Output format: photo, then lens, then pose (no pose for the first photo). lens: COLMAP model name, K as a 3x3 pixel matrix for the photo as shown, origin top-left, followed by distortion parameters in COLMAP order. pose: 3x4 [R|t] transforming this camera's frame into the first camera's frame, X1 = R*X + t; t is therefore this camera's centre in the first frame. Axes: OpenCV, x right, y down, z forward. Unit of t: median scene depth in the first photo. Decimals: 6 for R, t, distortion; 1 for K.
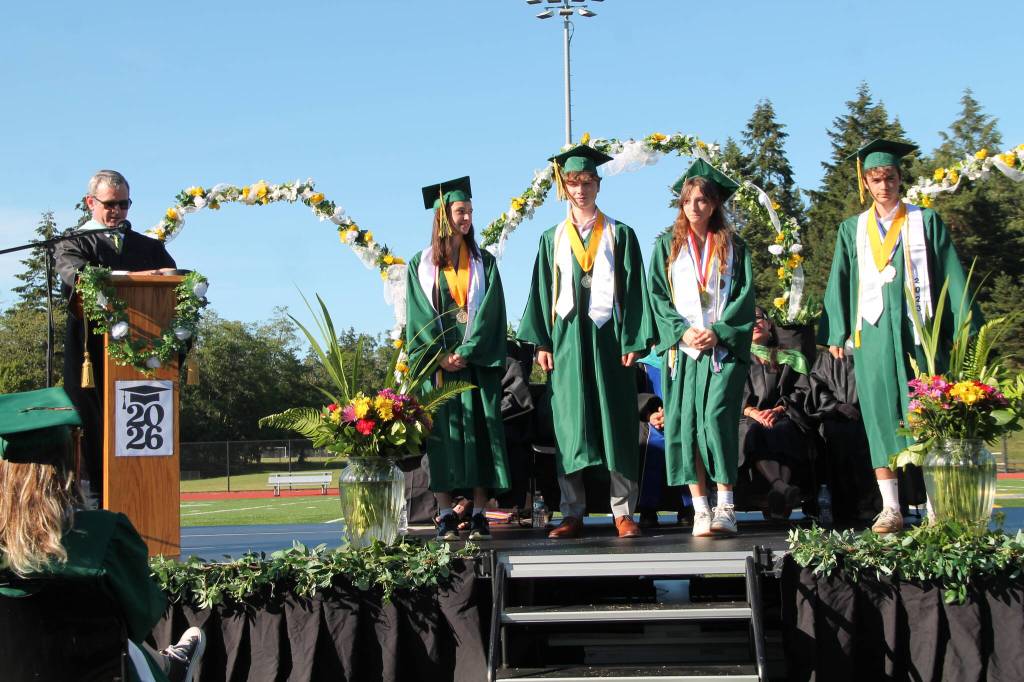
lens RADIAL K [[1508.5, 0, 512.0], [0, 1508.5, 341.0], [0, 0, 1]] dist [0.026062, 0.976457]
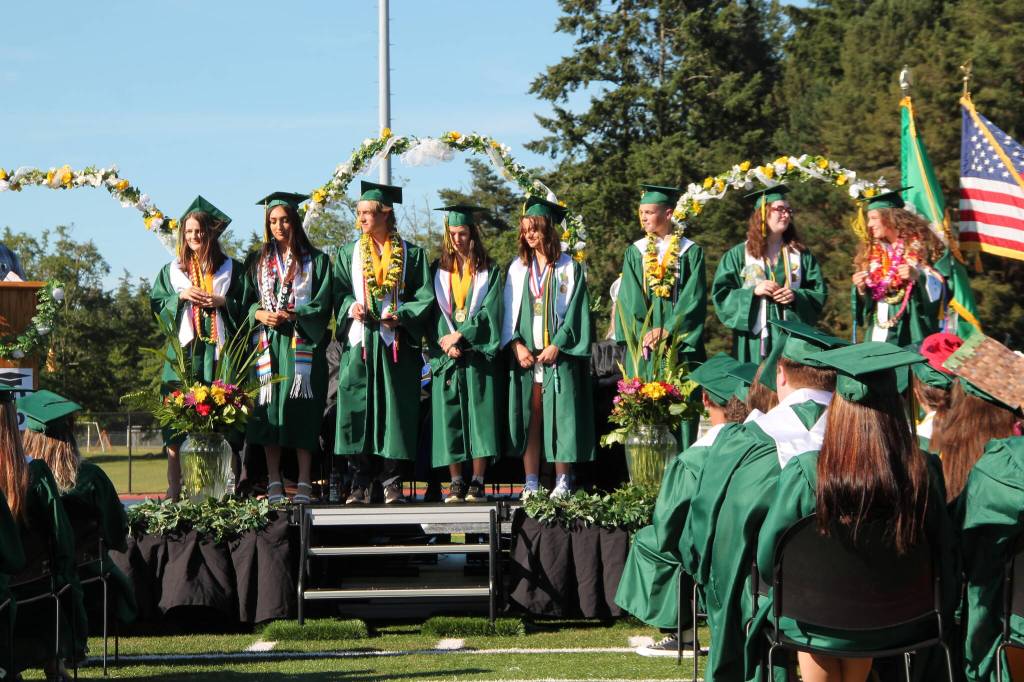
lens RADIAL K [[2887.3, 0, 510.4], [0, 2887.3, 364.3], [0, 0, 1]] dist [0.747852, -0.306869]
pose [[0.996372, 0.017608, 0.083258, -0.043045], [-0.021303, 0.998817, 0.043707, -0.095753], [-0.082389, -0.045322, 0.995569, -1.494631]]
